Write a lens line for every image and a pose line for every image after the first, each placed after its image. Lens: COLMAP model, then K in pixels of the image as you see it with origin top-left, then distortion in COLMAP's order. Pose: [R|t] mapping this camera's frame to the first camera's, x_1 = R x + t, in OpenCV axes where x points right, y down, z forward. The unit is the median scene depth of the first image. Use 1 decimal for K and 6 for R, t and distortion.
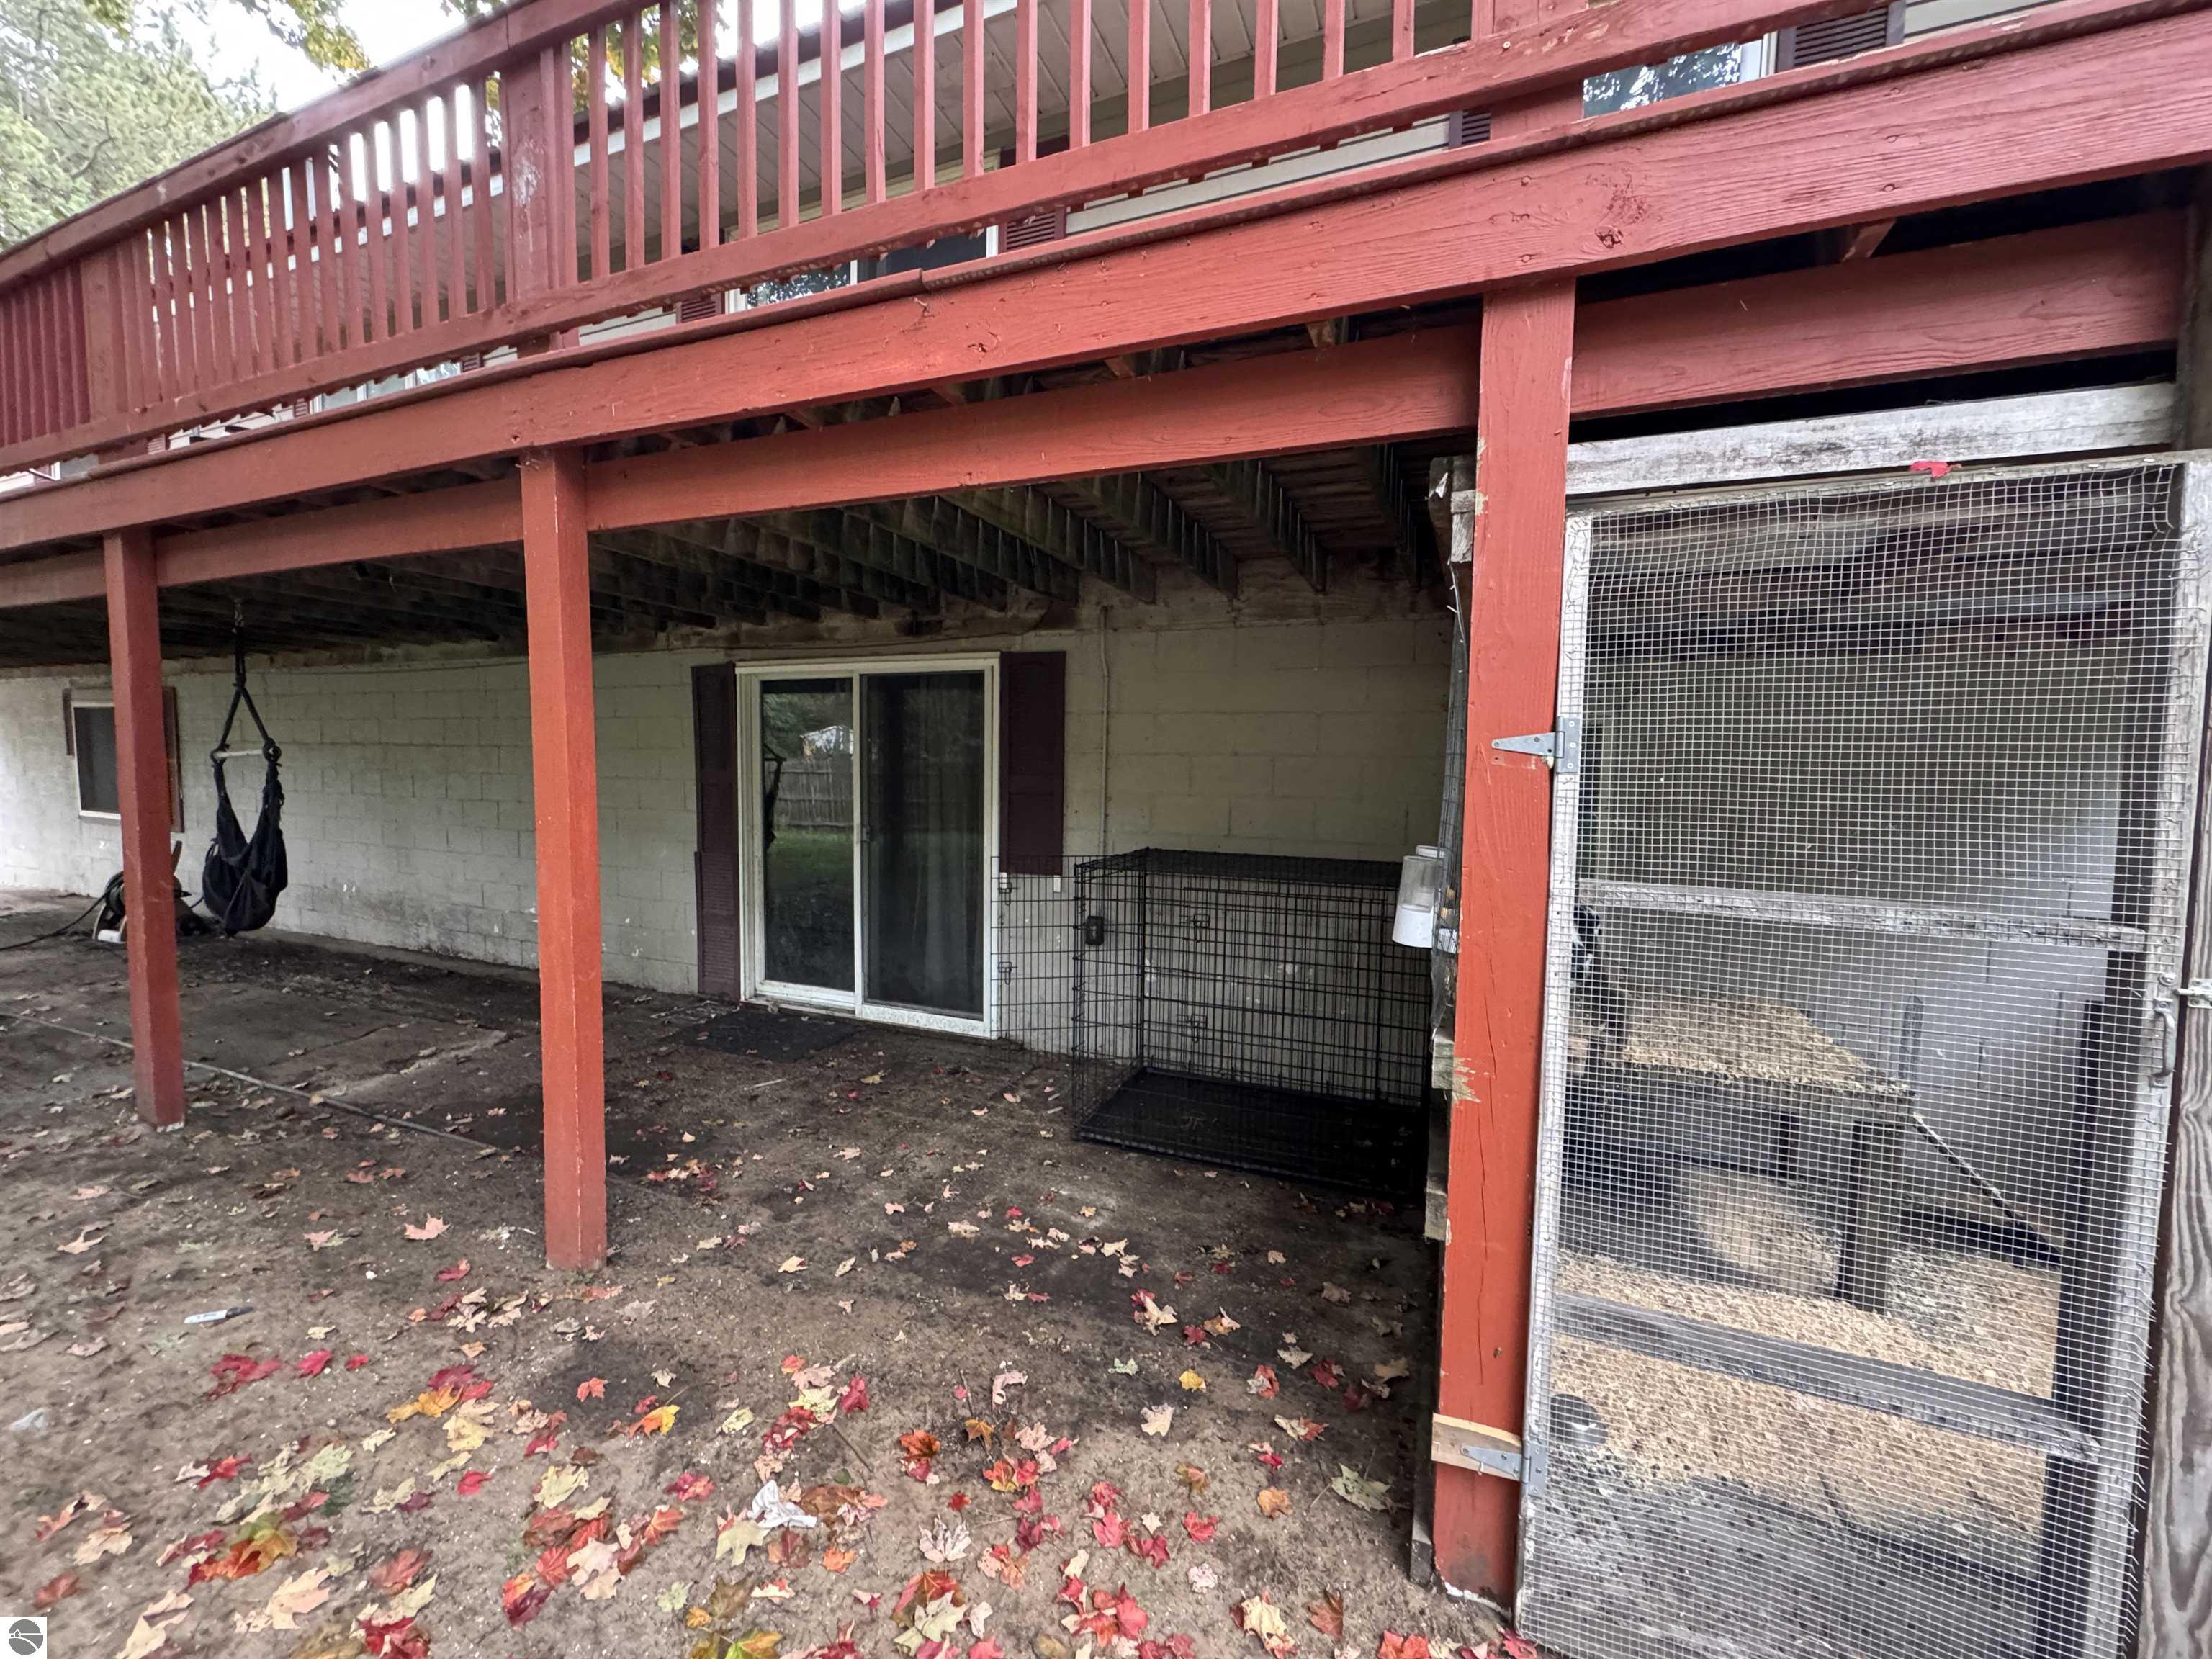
lens RADIAL K [[880.6, 0, 1101.8], [0, 880.6, 827.6], [0, 0, 1]] dist [-0.003338, 0.000385]
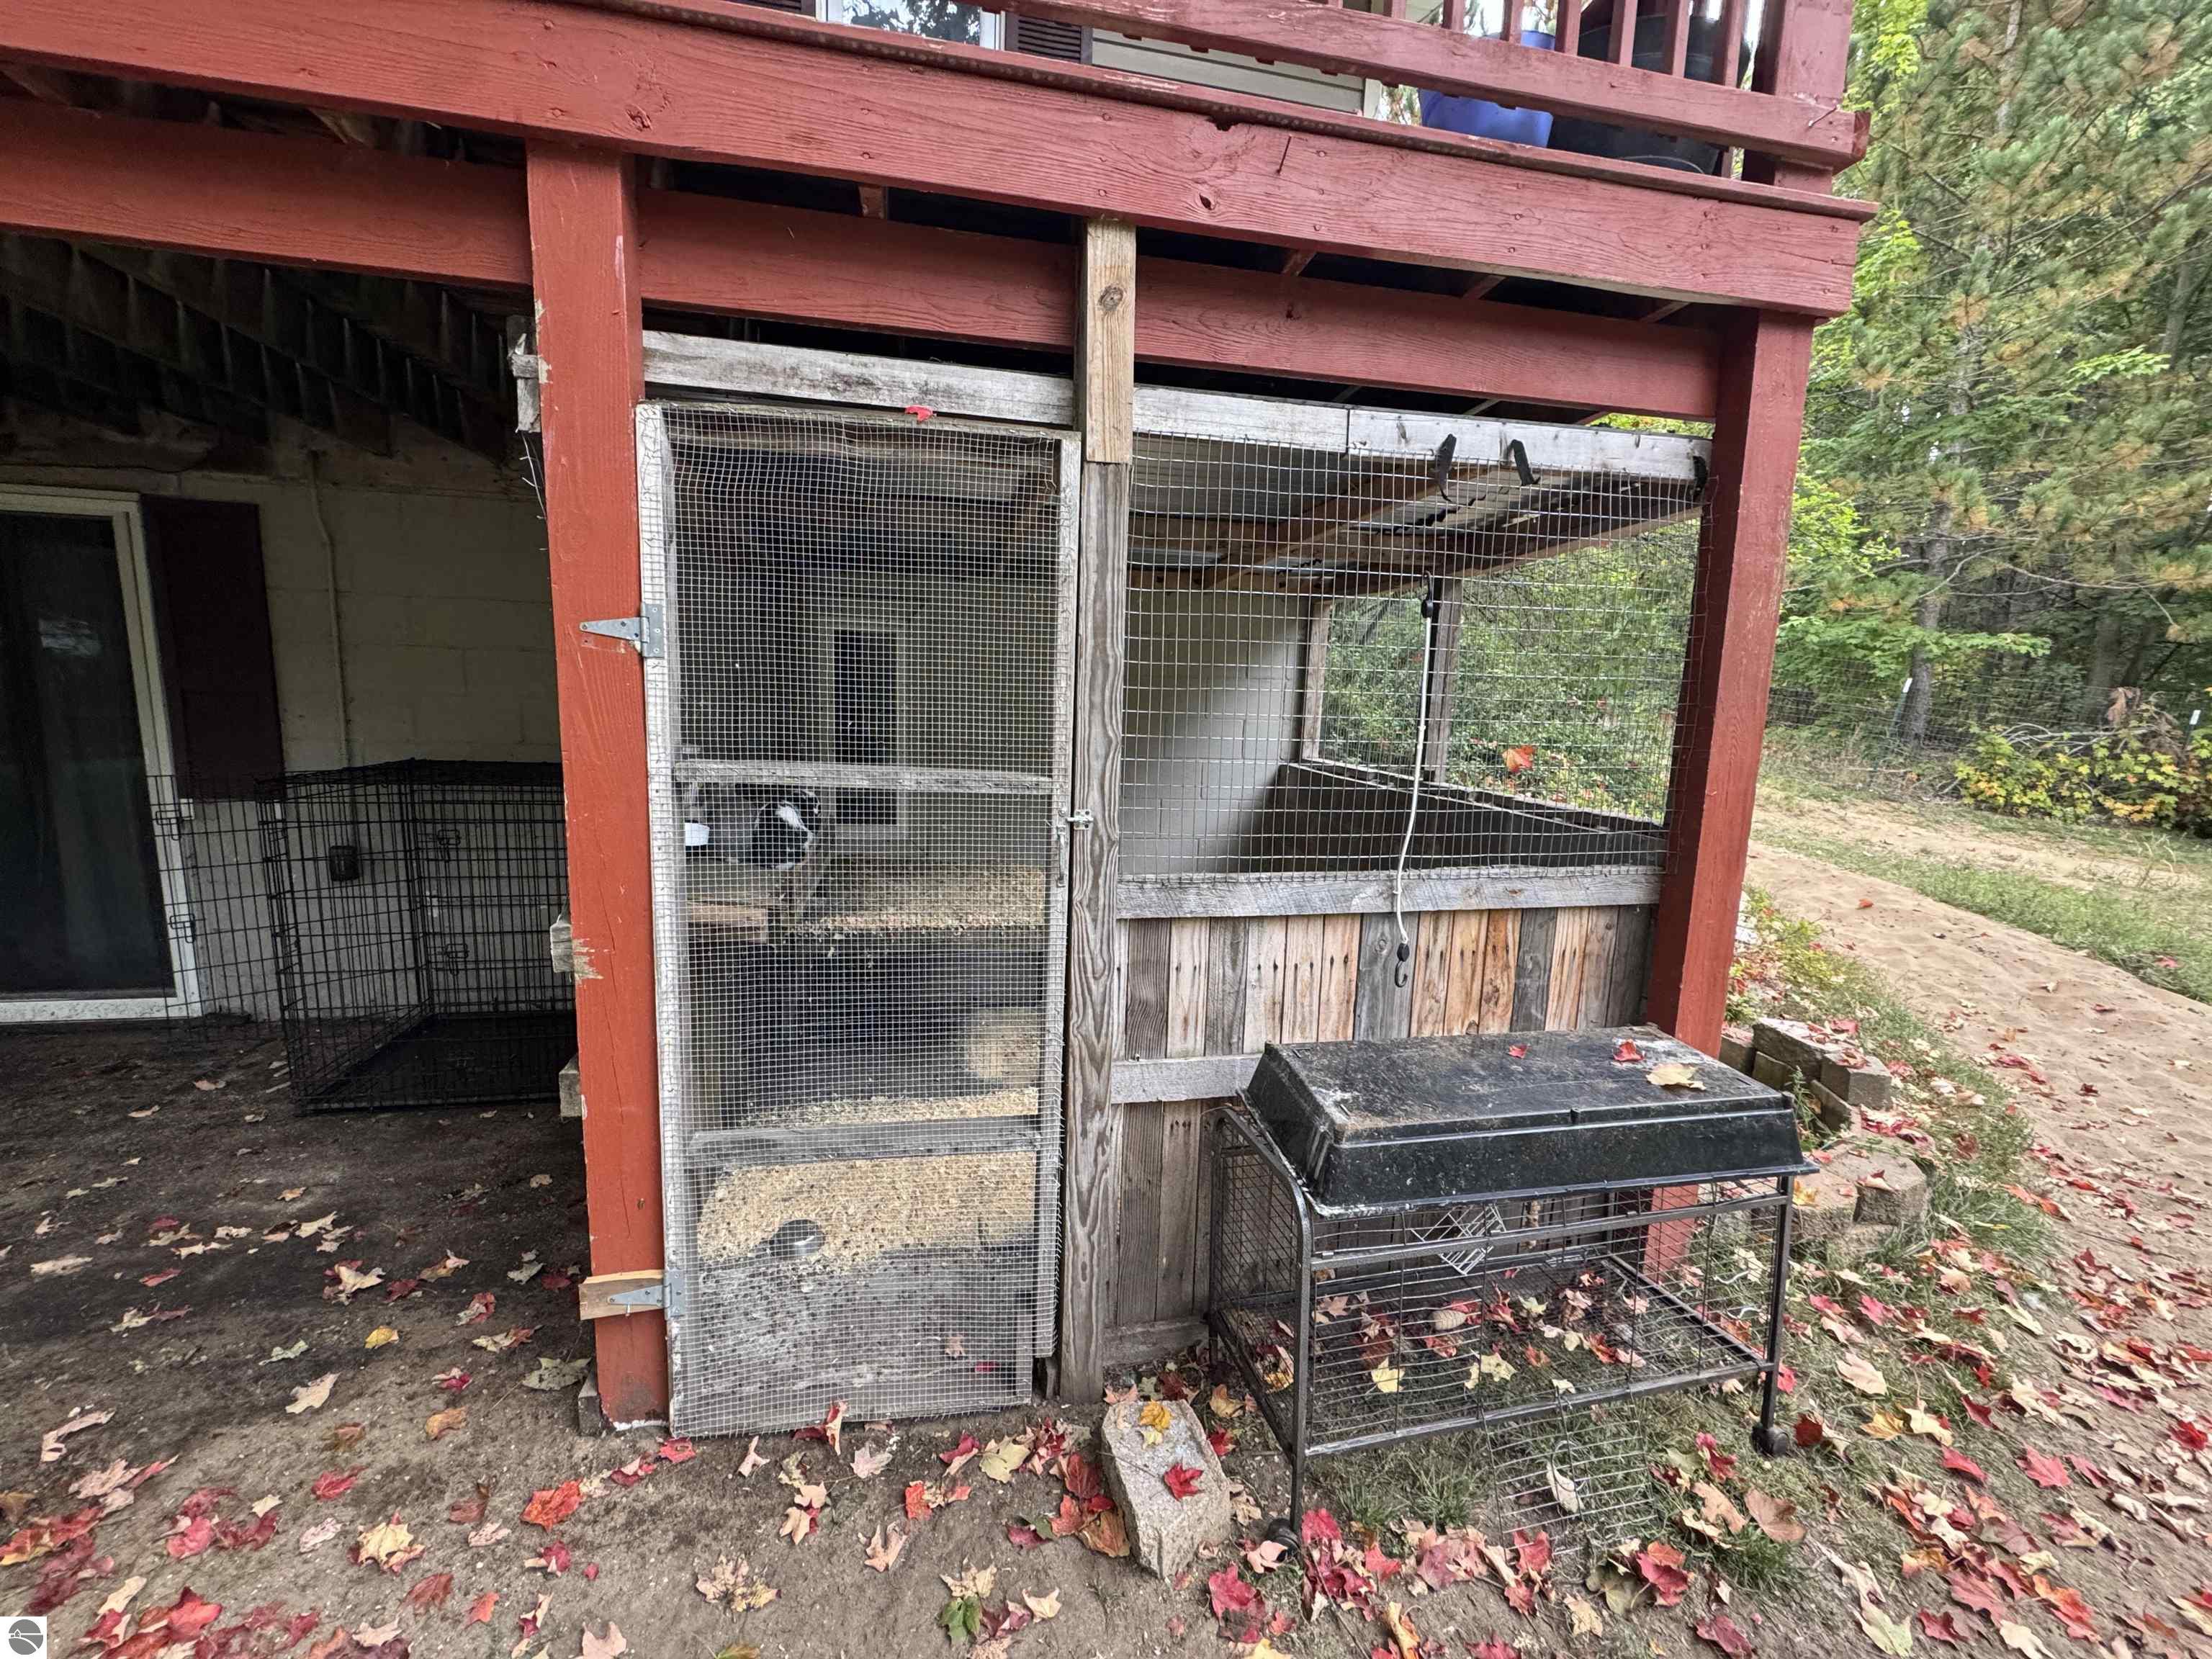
lens RADIAL K [[880.6, 0, 1101.8], [0, 880.6, 827.6], [0, 0, 1]] dist [-0.003338, 0.000385]
pose [[0.827730, -0.071213, 0.556590, 0.344844], [0.017308, 0.994682, 0.101525, 0.039534], [-0.560860, -0.074402, 0.824561, -0.166855]]
